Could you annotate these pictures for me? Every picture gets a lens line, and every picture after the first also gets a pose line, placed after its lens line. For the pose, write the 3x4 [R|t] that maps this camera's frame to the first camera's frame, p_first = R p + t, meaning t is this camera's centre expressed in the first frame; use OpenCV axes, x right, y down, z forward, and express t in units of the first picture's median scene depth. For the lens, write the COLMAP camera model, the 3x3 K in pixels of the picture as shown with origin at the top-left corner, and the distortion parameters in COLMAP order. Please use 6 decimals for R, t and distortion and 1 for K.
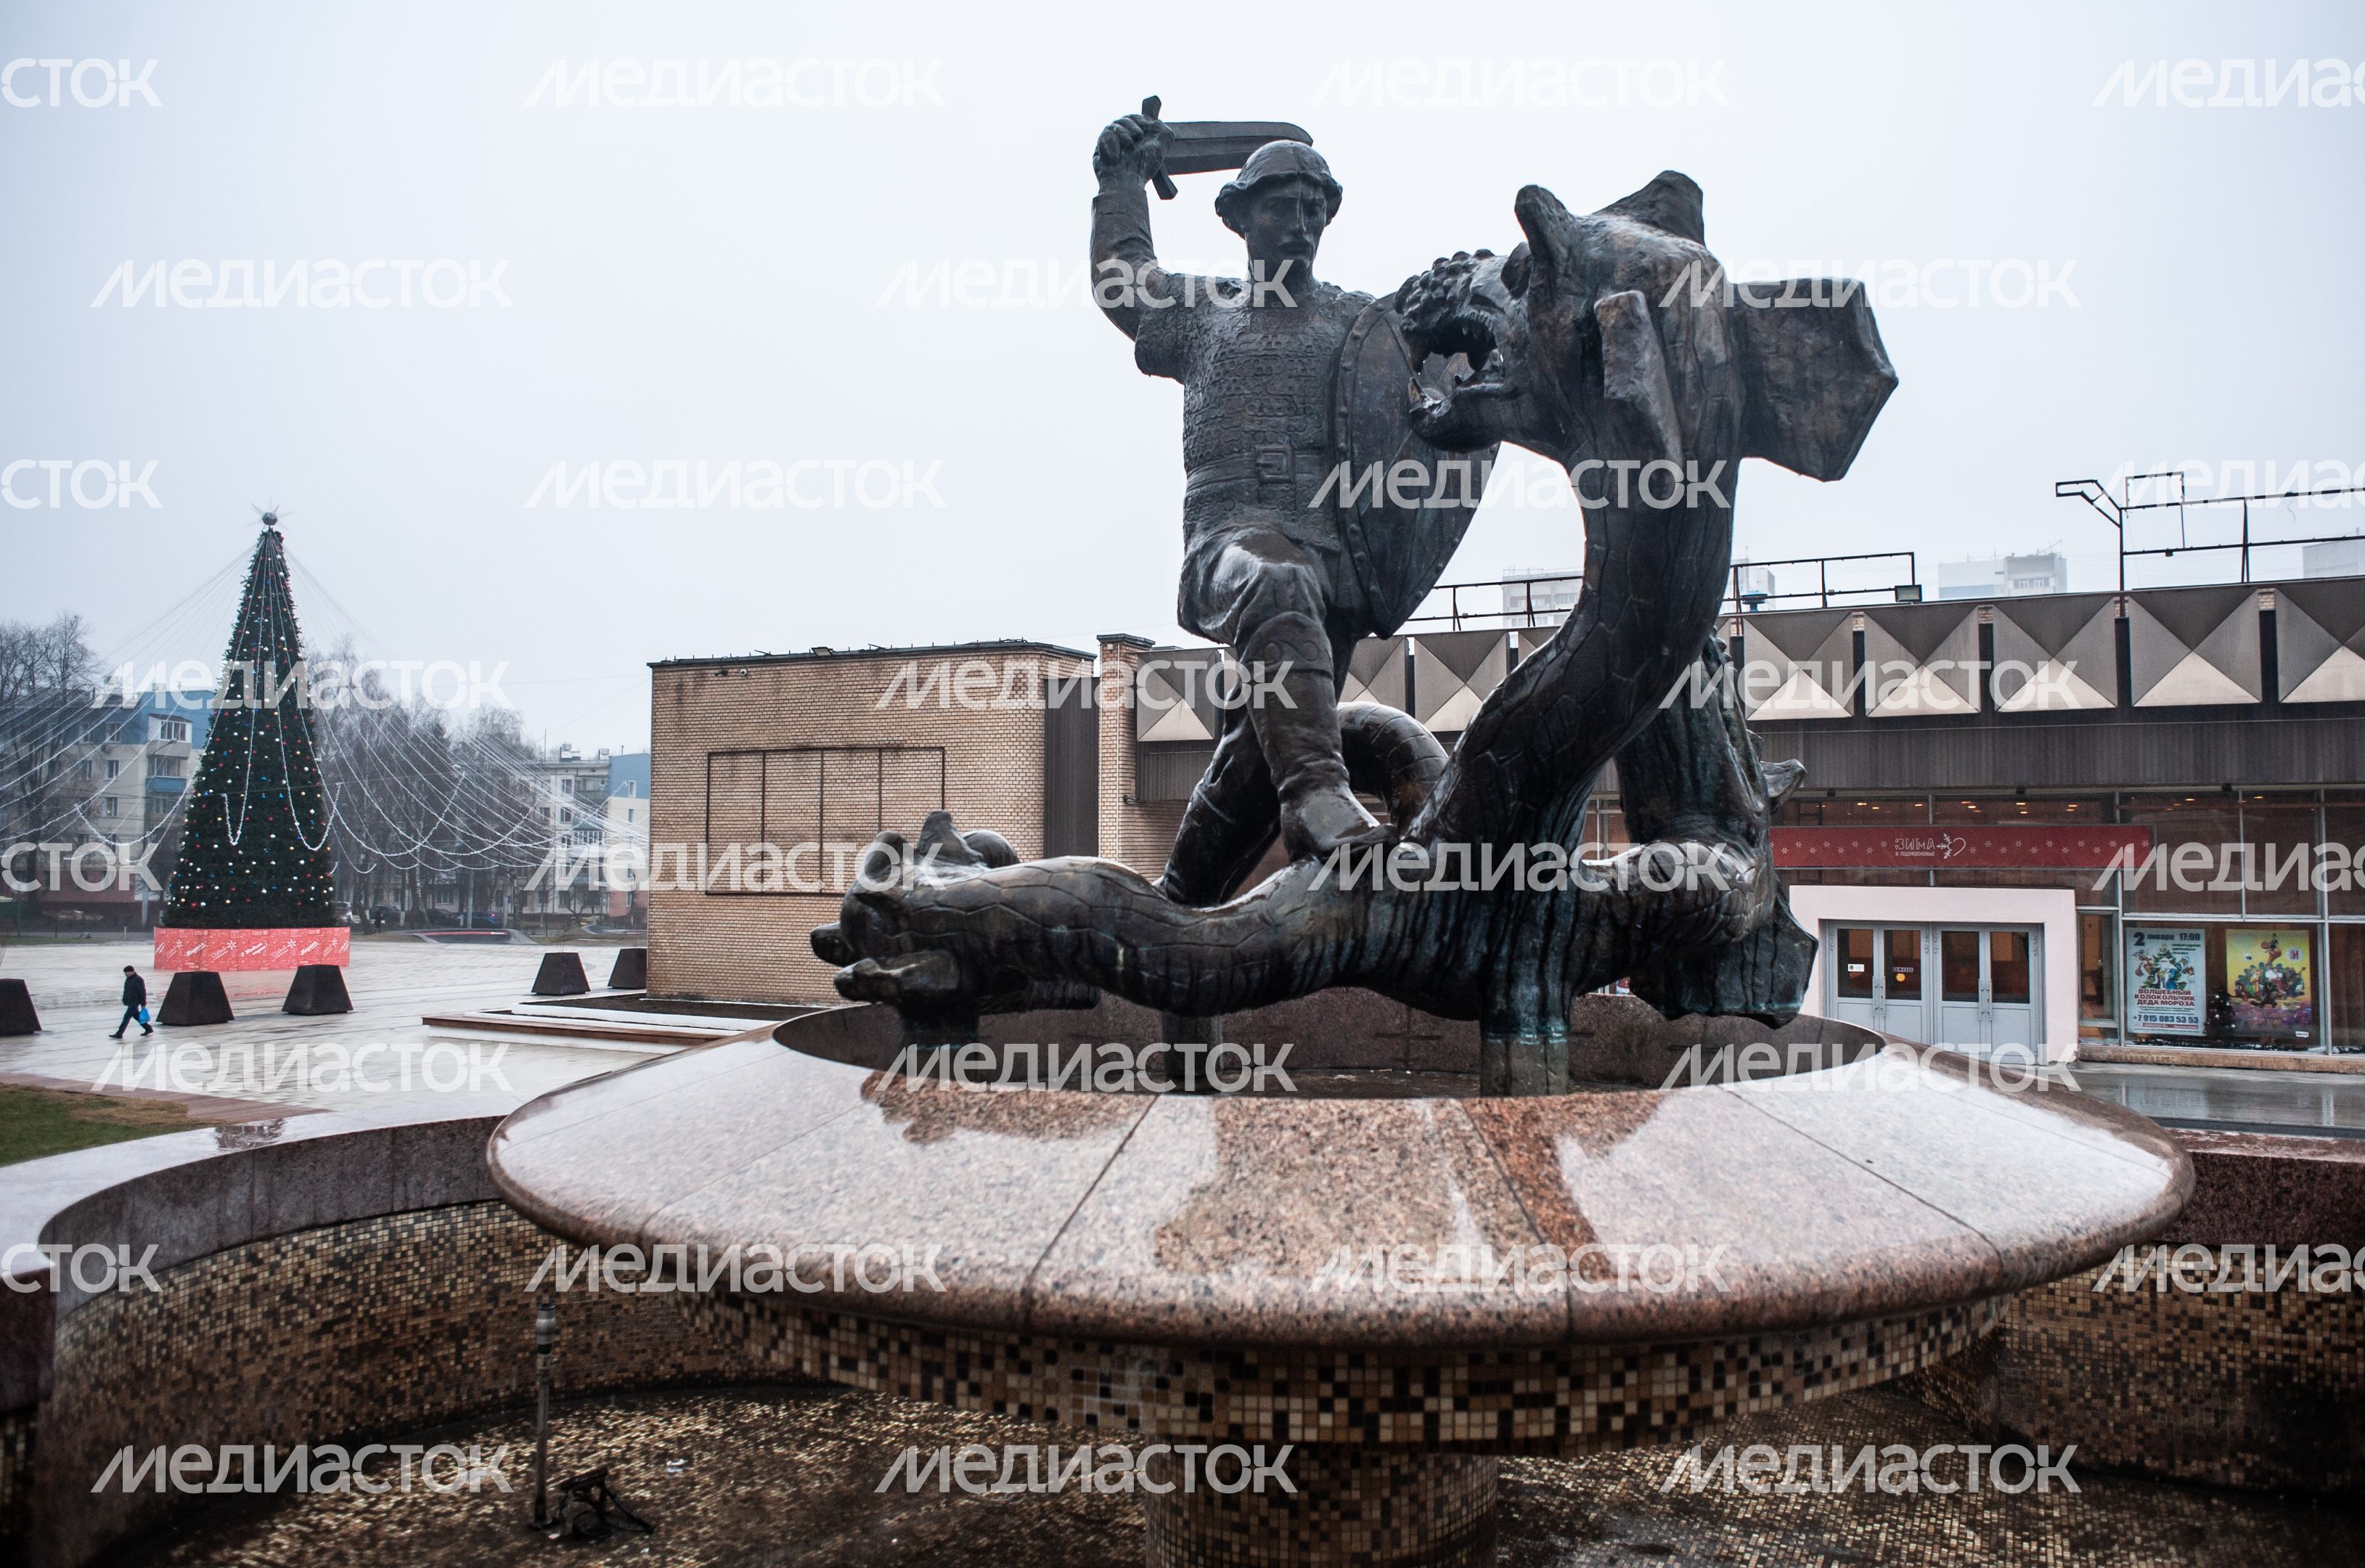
lens RADIAL K [[1624.8, 0, 1241.0], [0, 1624.8, 789.2], [0, 0, 1]] dist [-0.087311, 0.076952]
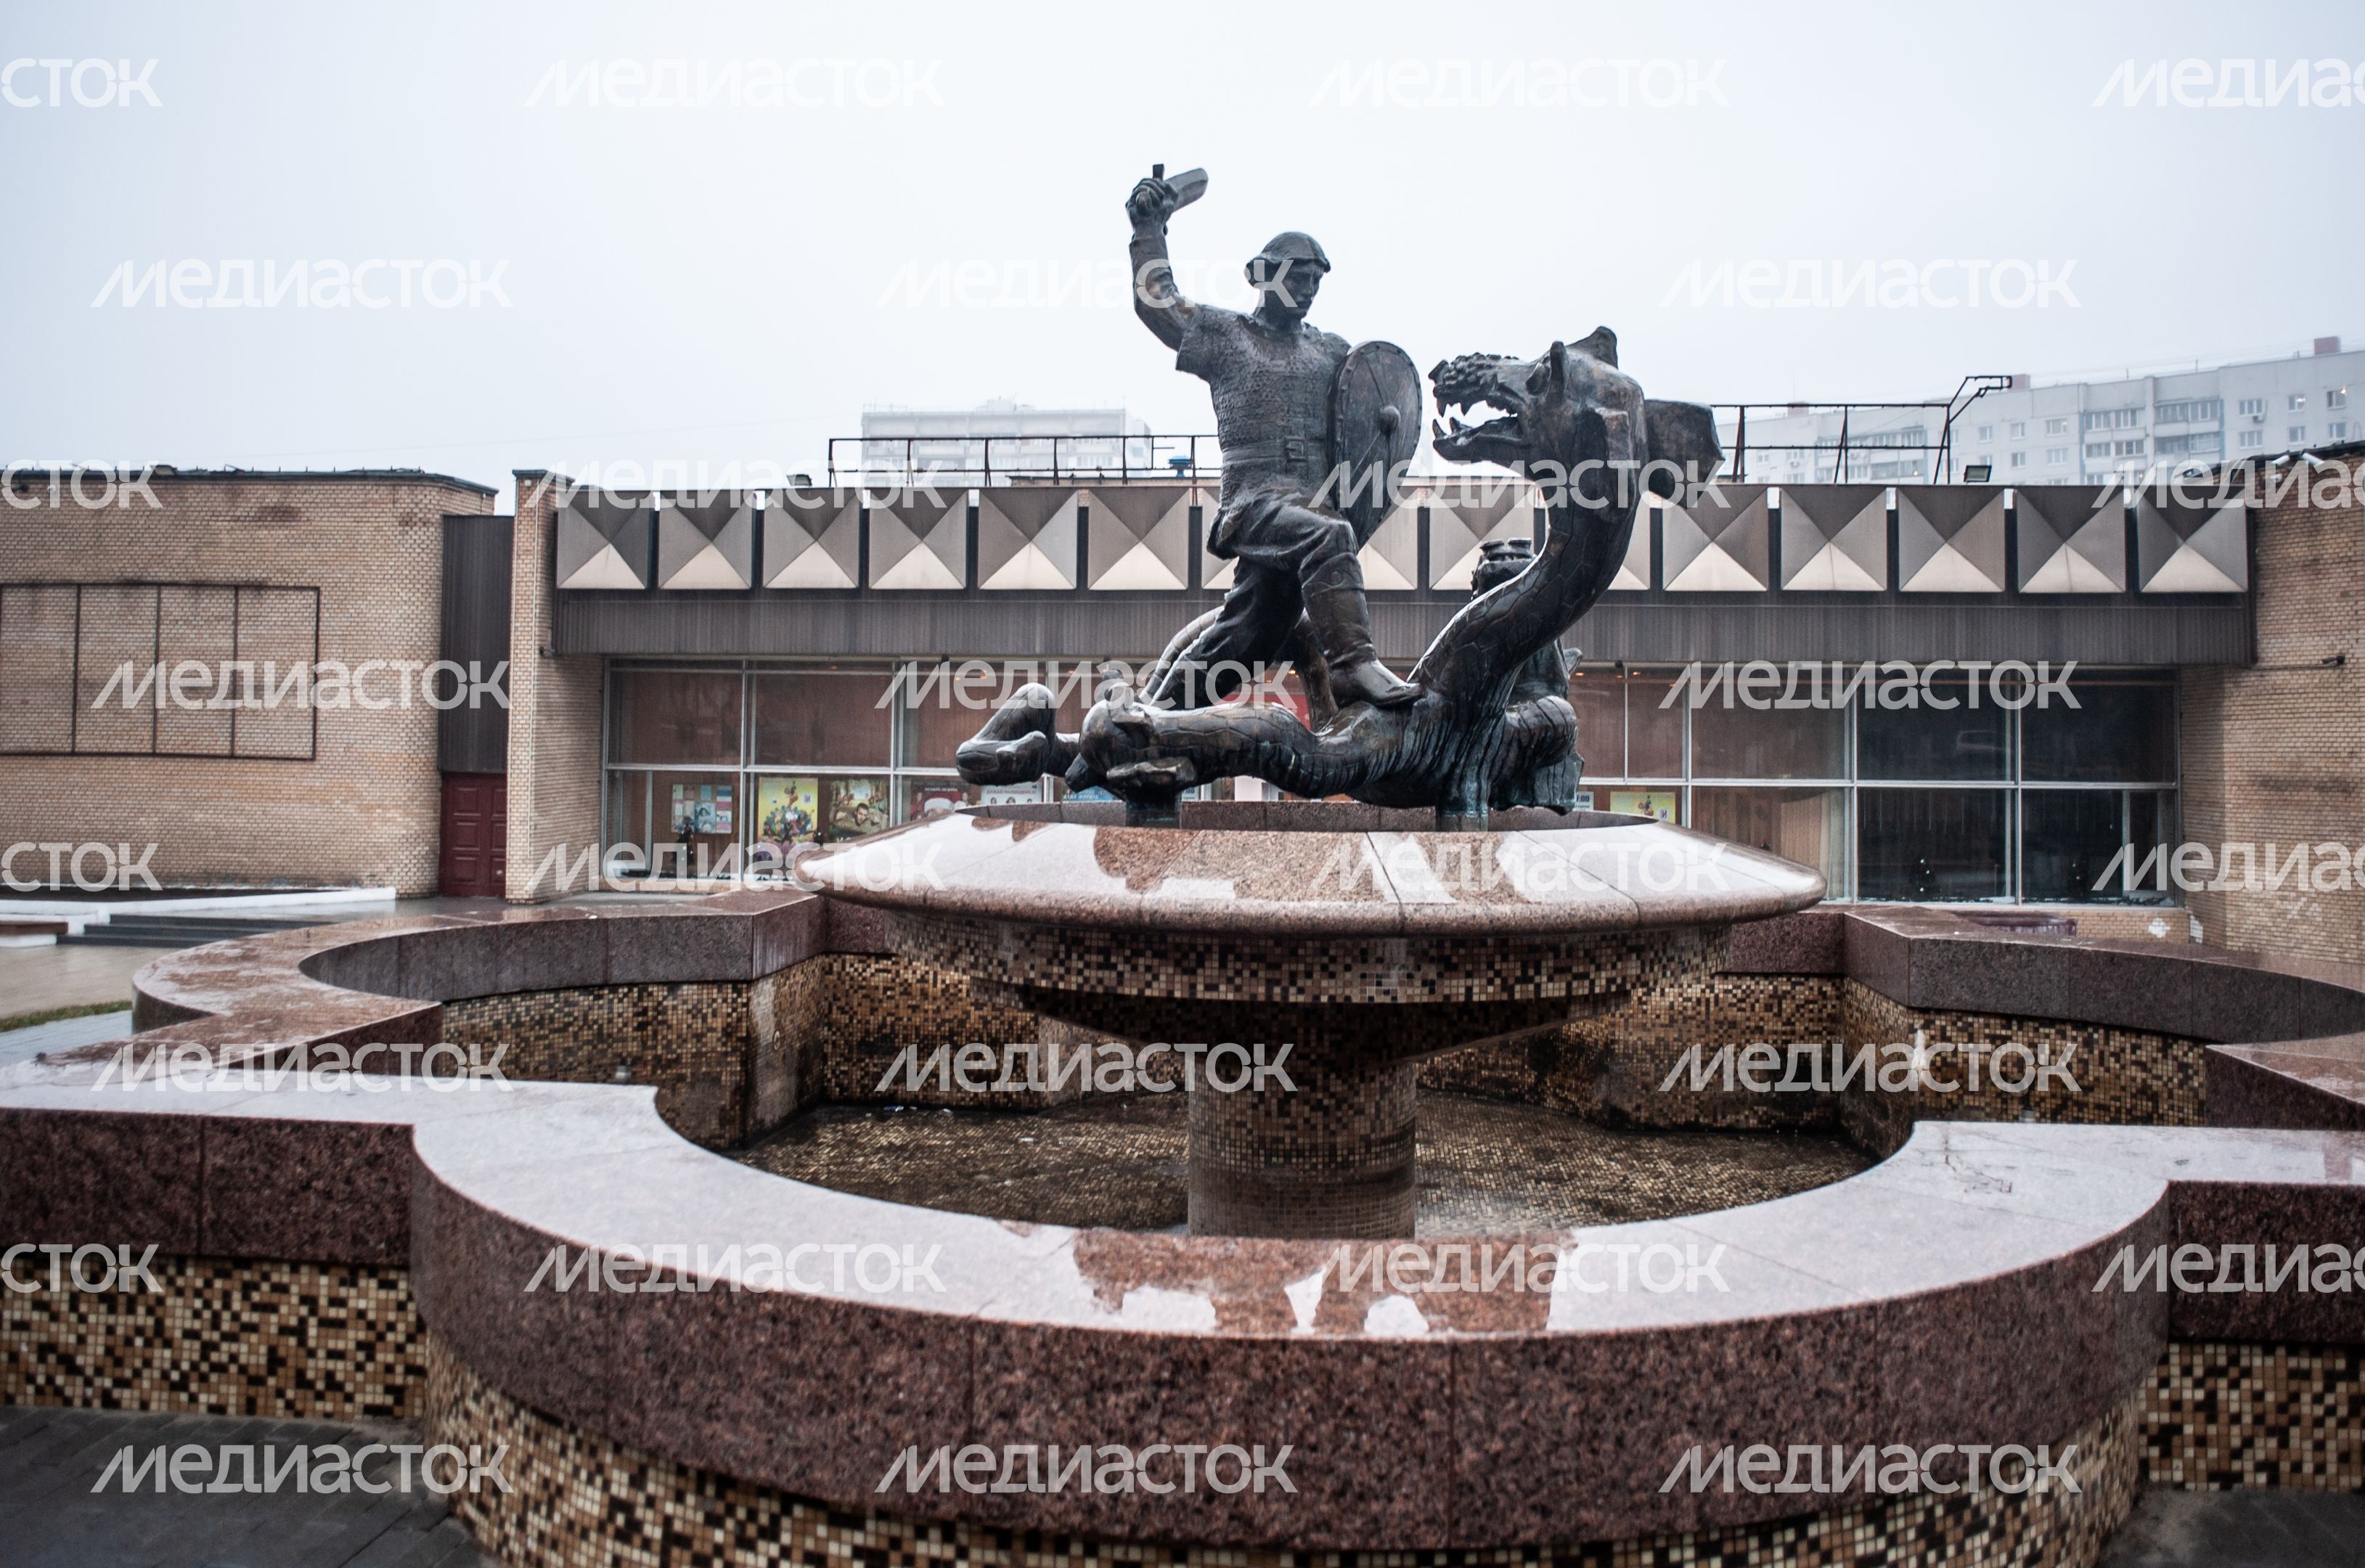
lens RADIAL K [[1780.2, 0, 1188.0], [0, 1780.2, 682.7], [0, 0, 1]] dist [-0.091861, 0.106766]
pose [[0.942040, 0.016756, 0.335083, -0.713708], [-0.023403, 0.999601, 0.015808, -0.003359], [-0.334684, -0.022733, 0.942056, -0.625962]]
